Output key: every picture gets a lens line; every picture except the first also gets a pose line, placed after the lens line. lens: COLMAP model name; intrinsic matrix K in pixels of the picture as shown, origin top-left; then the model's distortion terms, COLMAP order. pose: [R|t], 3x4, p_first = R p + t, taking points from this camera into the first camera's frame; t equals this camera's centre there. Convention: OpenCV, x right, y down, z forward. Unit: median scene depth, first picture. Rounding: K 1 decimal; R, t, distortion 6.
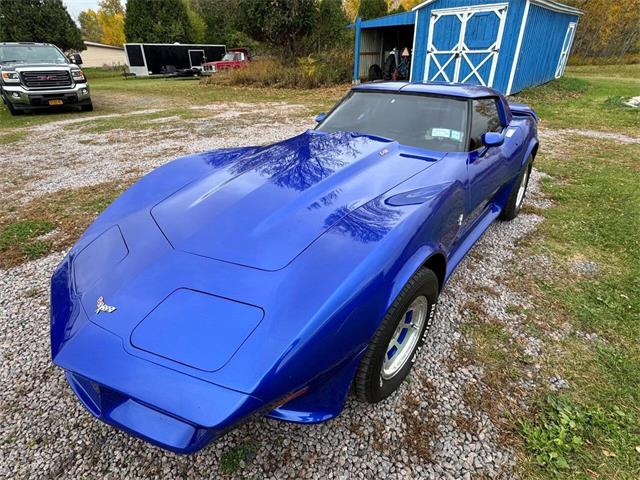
lens RADIAL K [[341.8, 0, 320.0], [0, 341.8, 237.9], [0, 0, 1]] dist [0.000348, -0.001516]
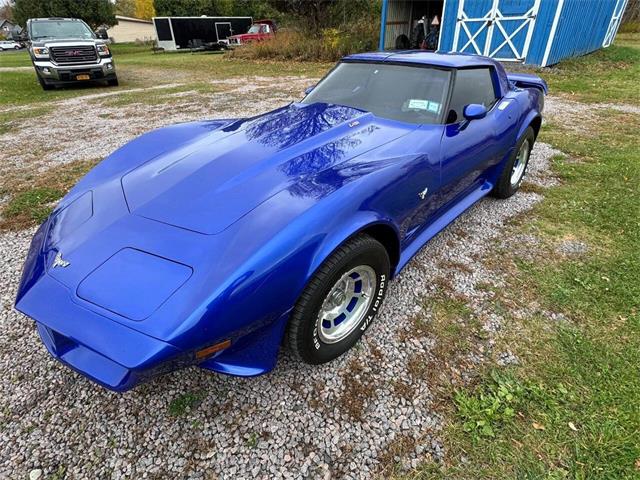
lens RADIAL K [[341.8, 0, 316.6], [0, 341.8, 237.8], [0, 0, 1]] dist [0.000348, -0.001516]
pose [[0.996069, 0.032301, -0.082479, 0.119866], [-0.026995, 0.997542, 0.064659, 0.012764], [0.084365, -0.062178, 0.994493, -0.012439]]
